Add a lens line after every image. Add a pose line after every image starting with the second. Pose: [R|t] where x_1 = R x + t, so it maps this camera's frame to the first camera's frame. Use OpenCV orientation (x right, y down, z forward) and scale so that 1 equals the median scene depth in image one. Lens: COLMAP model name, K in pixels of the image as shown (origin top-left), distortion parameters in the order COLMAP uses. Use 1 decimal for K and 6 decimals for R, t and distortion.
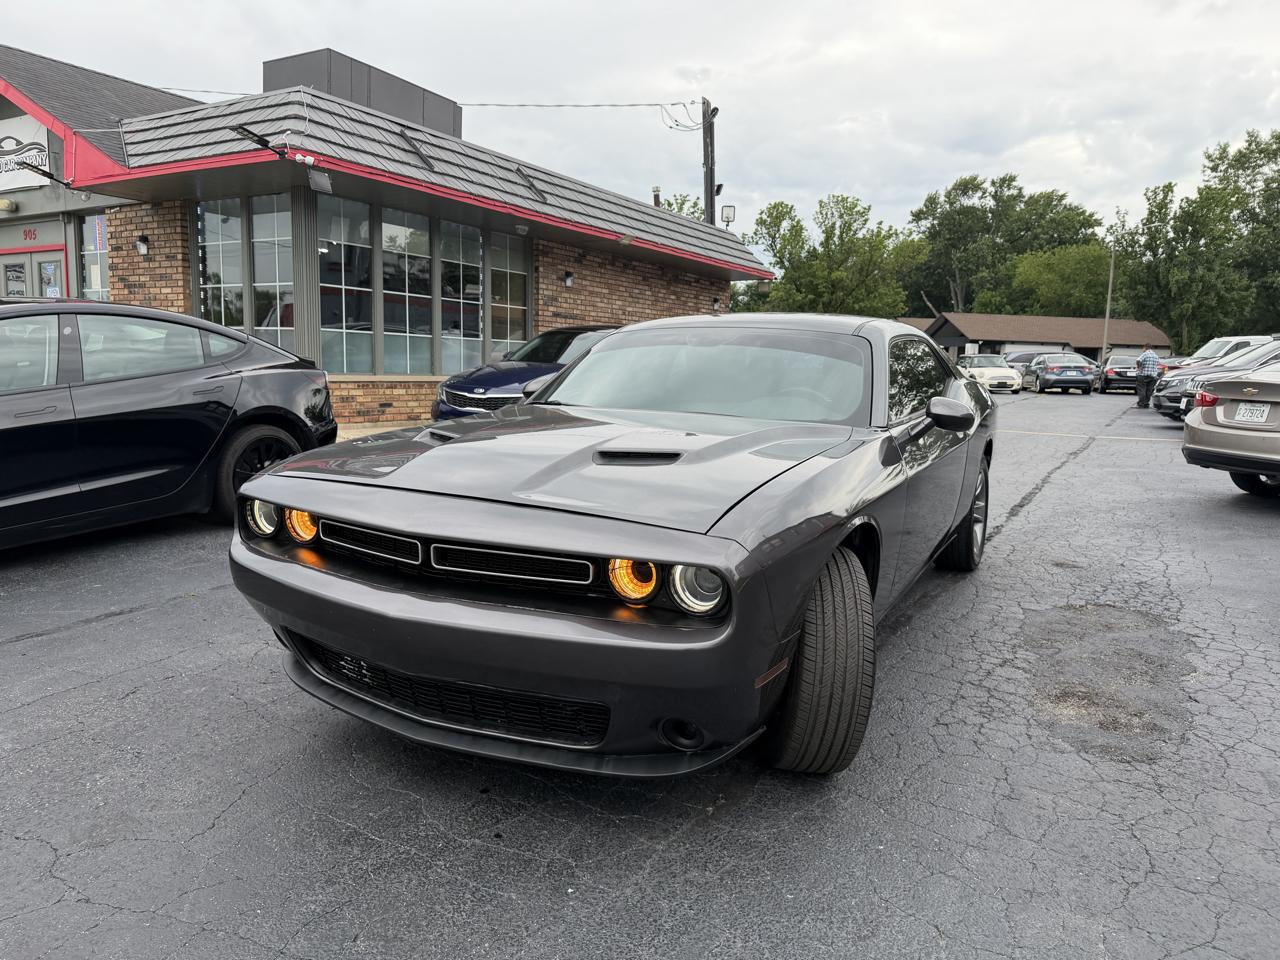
lens RADIAL K [[899.3, 0, 630.3], [0, 899.3, 491.5], [0, 0, 1]] dist [0.026692, -0.036601]
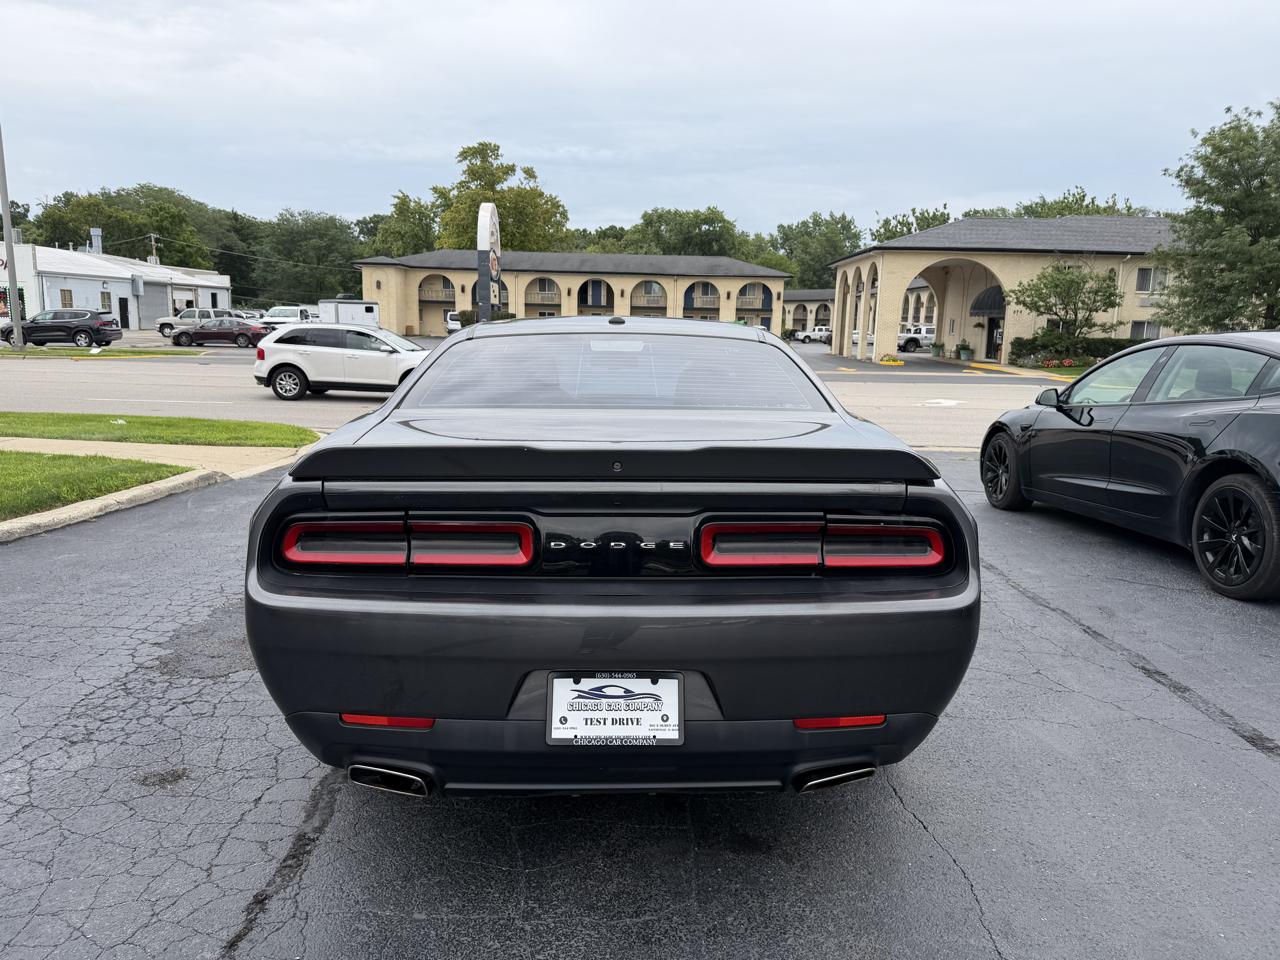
lens RADIAL K [[899.3, 0, 637.1], [0, 899.3, 484.6], [0, 0, 1]] dist [0.026692, -0.036601]
pose [[-0.859216, 0.048776, -0.509282, 0.242795], [-0.110767, 0.954099, 0.278255, -0.117205], [0.499478, 0.295493, -0.814374, 0.719932]]
